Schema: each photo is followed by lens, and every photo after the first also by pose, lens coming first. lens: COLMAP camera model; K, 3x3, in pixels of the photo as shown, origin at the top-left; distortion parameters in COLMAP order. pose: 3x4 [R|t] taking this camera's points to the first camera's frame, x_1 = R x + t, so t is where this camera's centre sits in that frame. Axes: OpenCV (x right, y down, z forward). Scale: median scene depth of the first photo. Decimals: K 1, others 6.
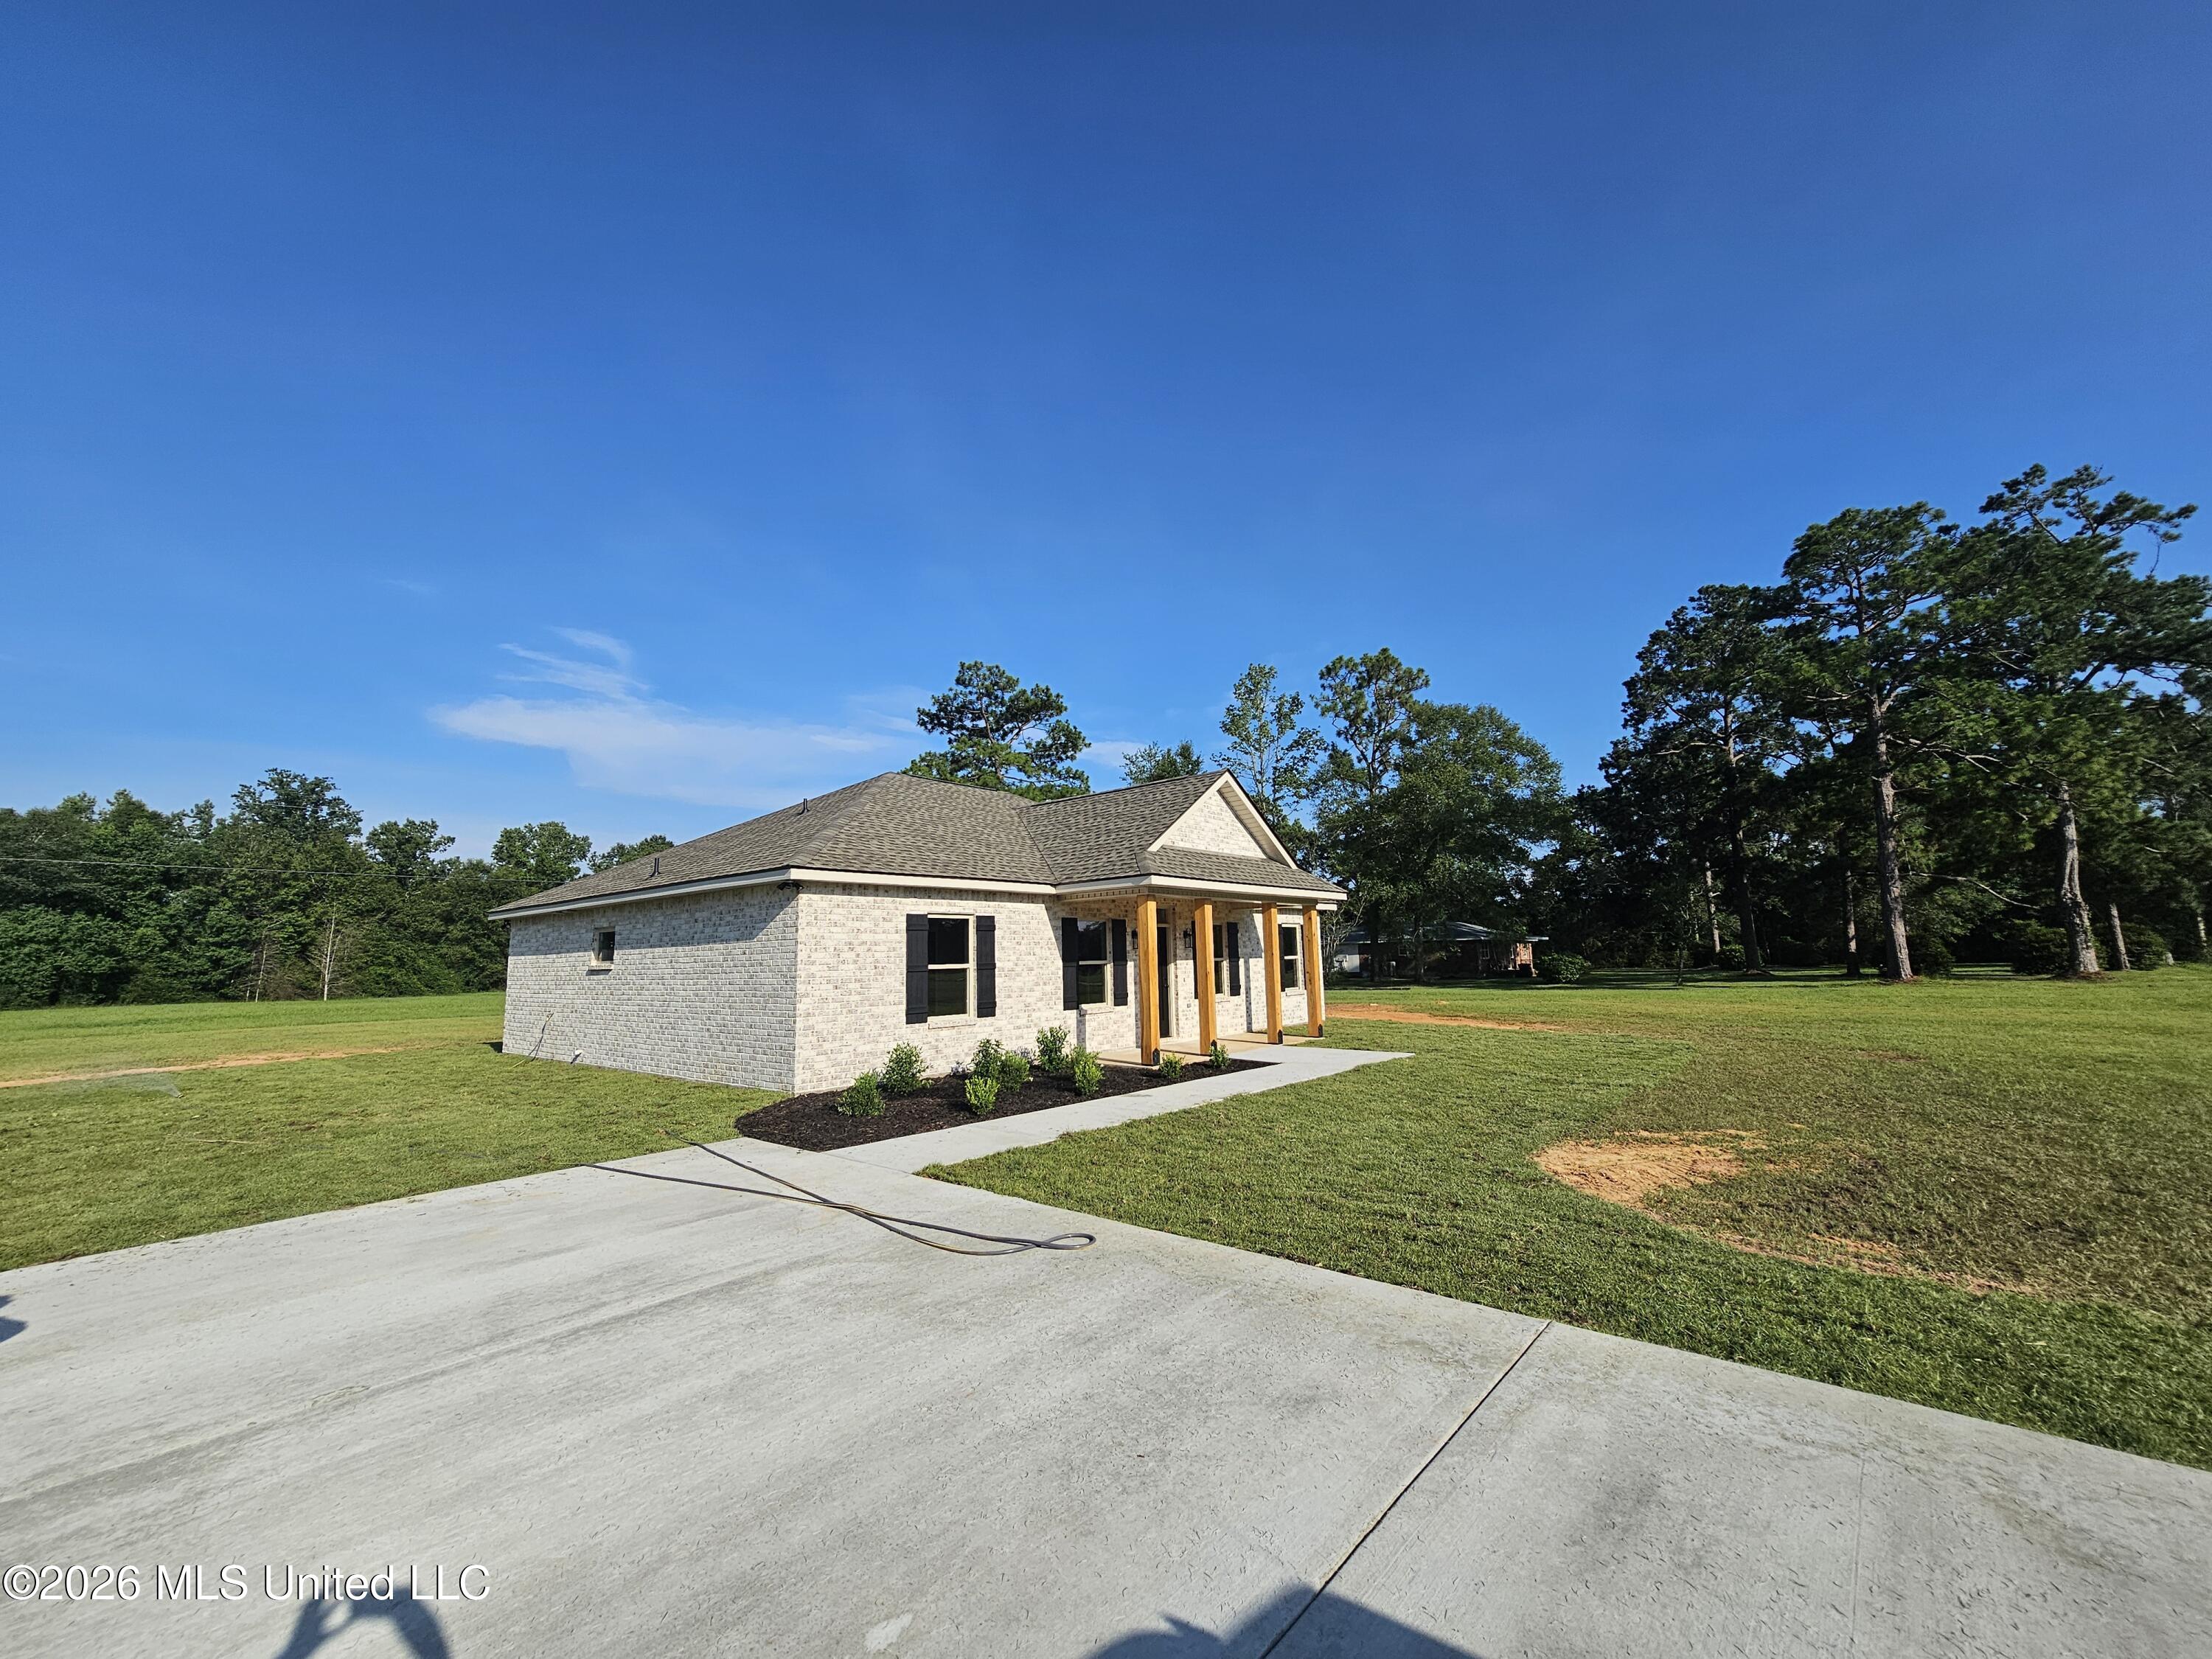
lens RADIAL K [[906.6, 0, 1100.1], [0, 906.6, 820.8], [0, 0, 1]] dist [-0.003232, 0.001155]
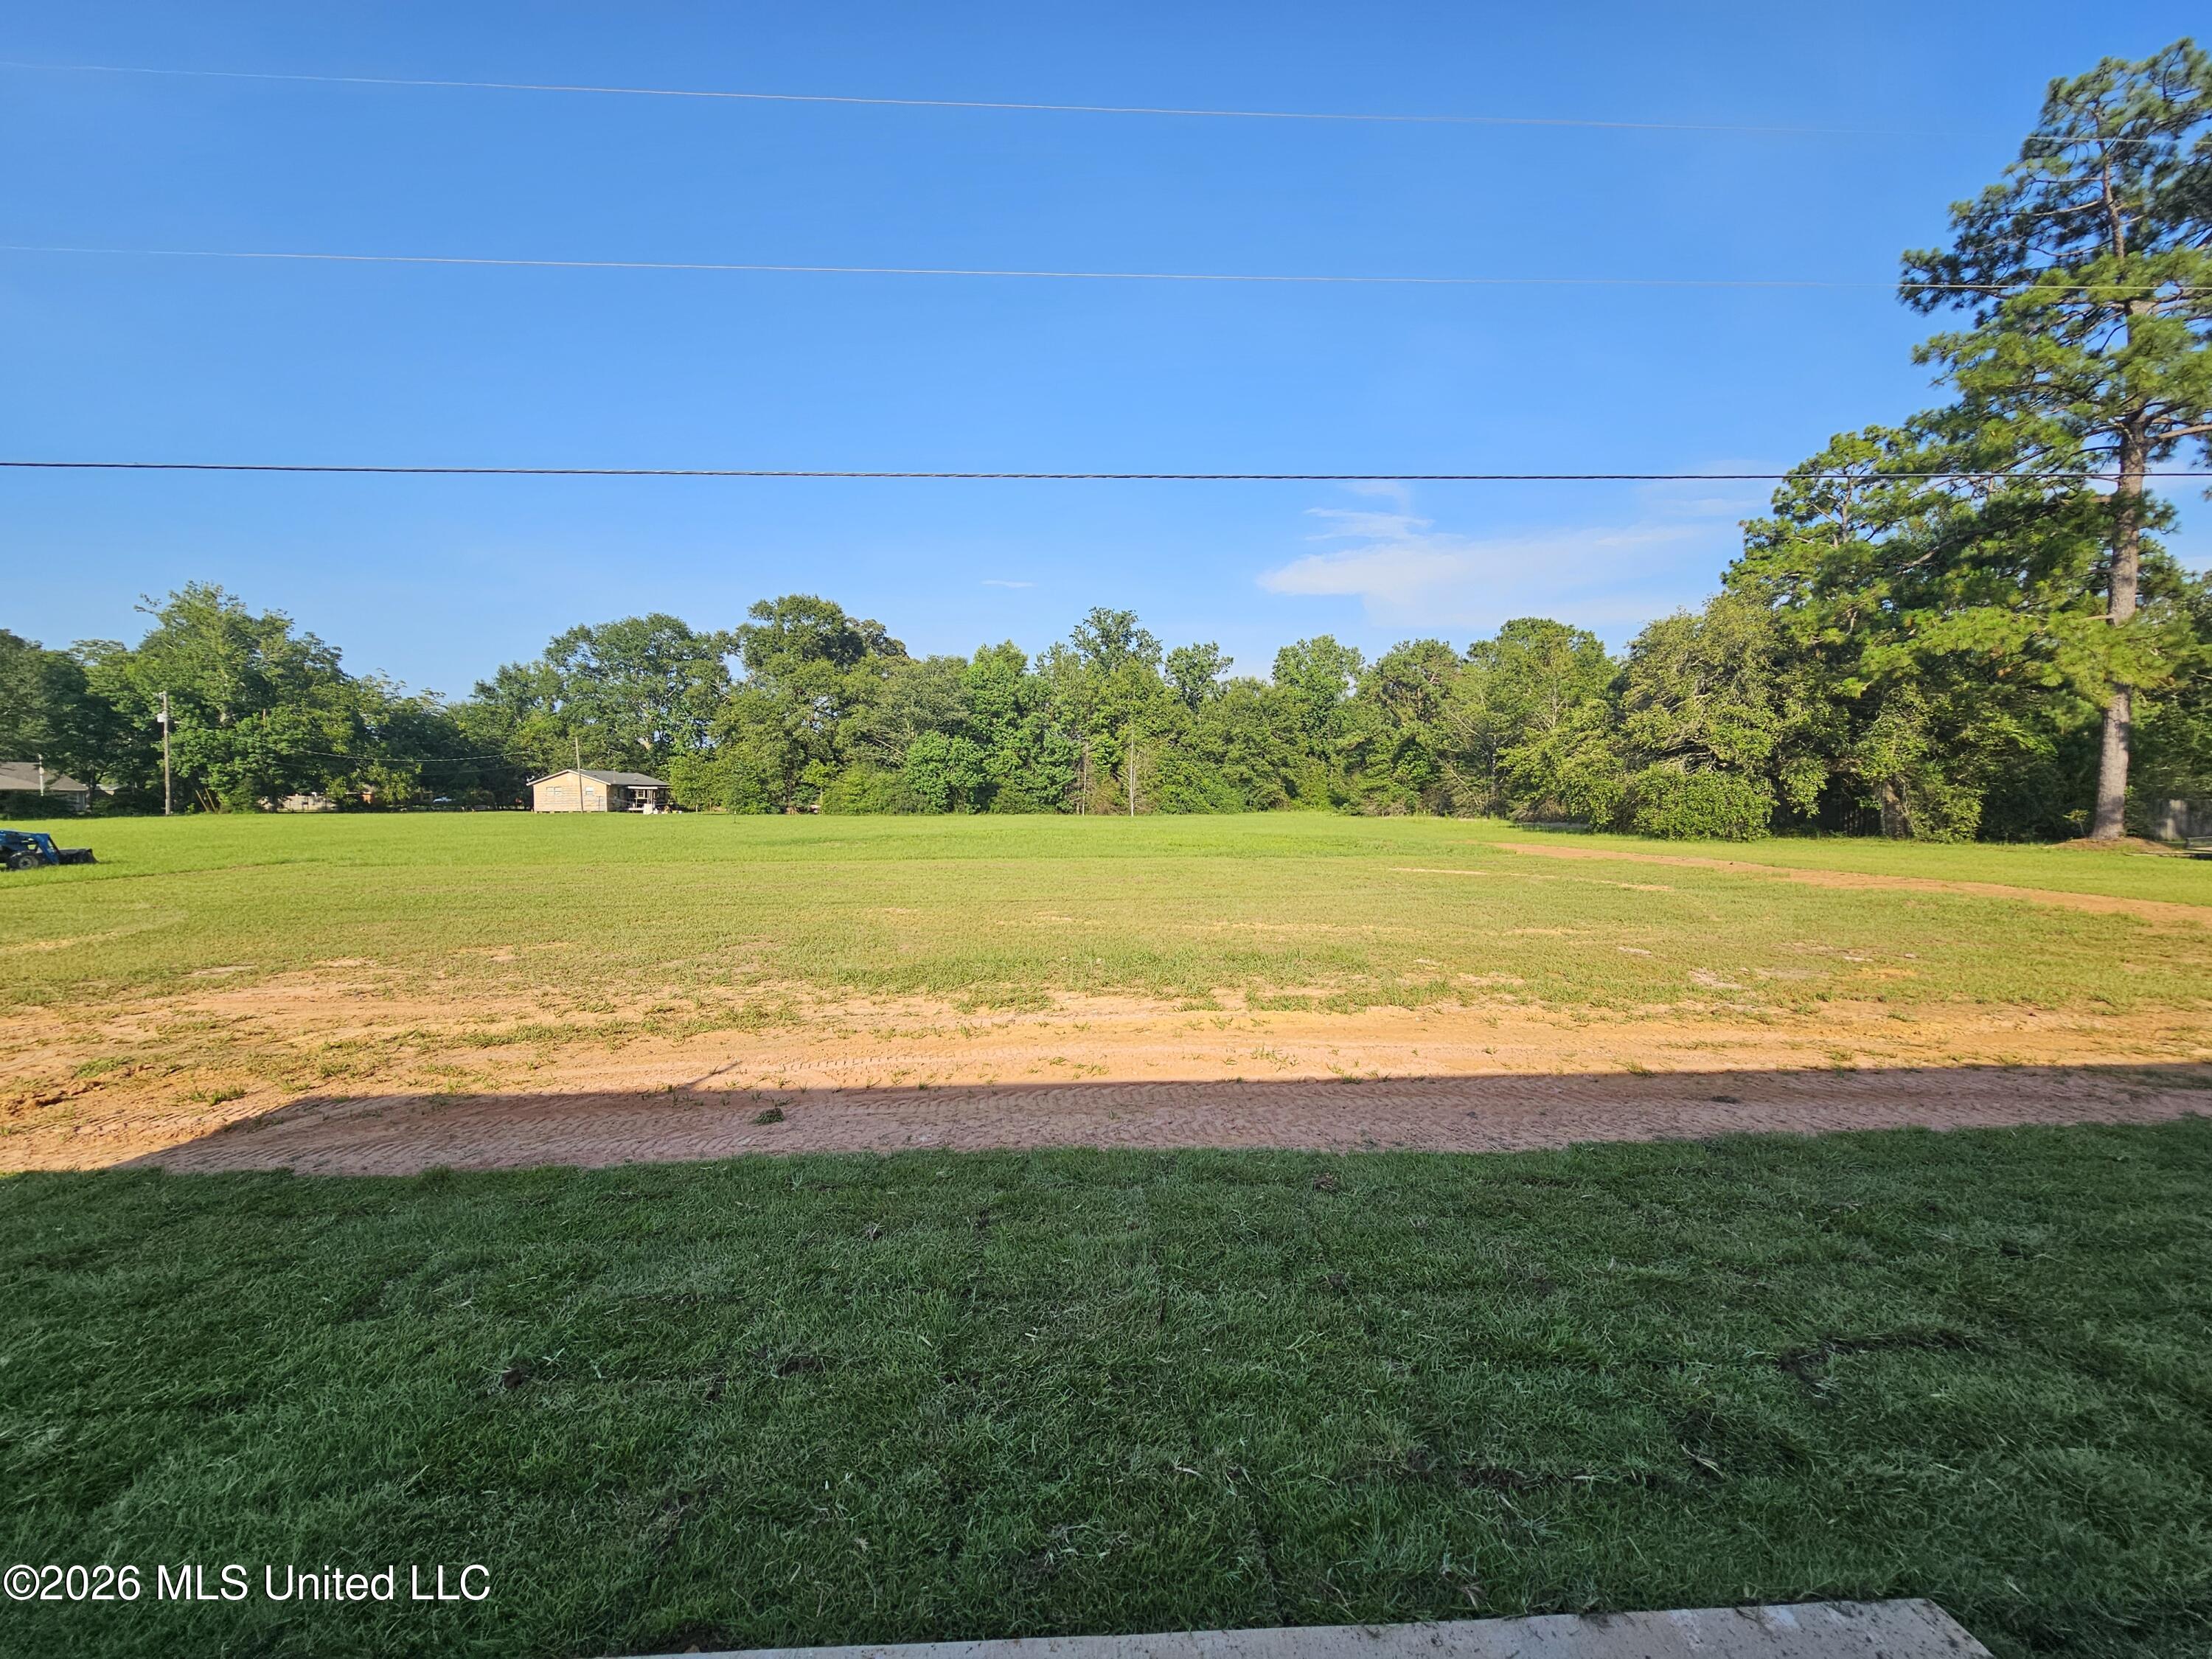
lens RADIAL K [[906.6, 0, 1105.2], [0, 906.6, 827.2], [0, 0, 1]] dist [-0.003232, 0.001155]
pose [[0.686751, 0.045240, -0.725484, -0.127564], [0.099180, 0.982895, 0.155177, 0.053185], [0.720095, -0.178521, 0.670517, 0.322020]]
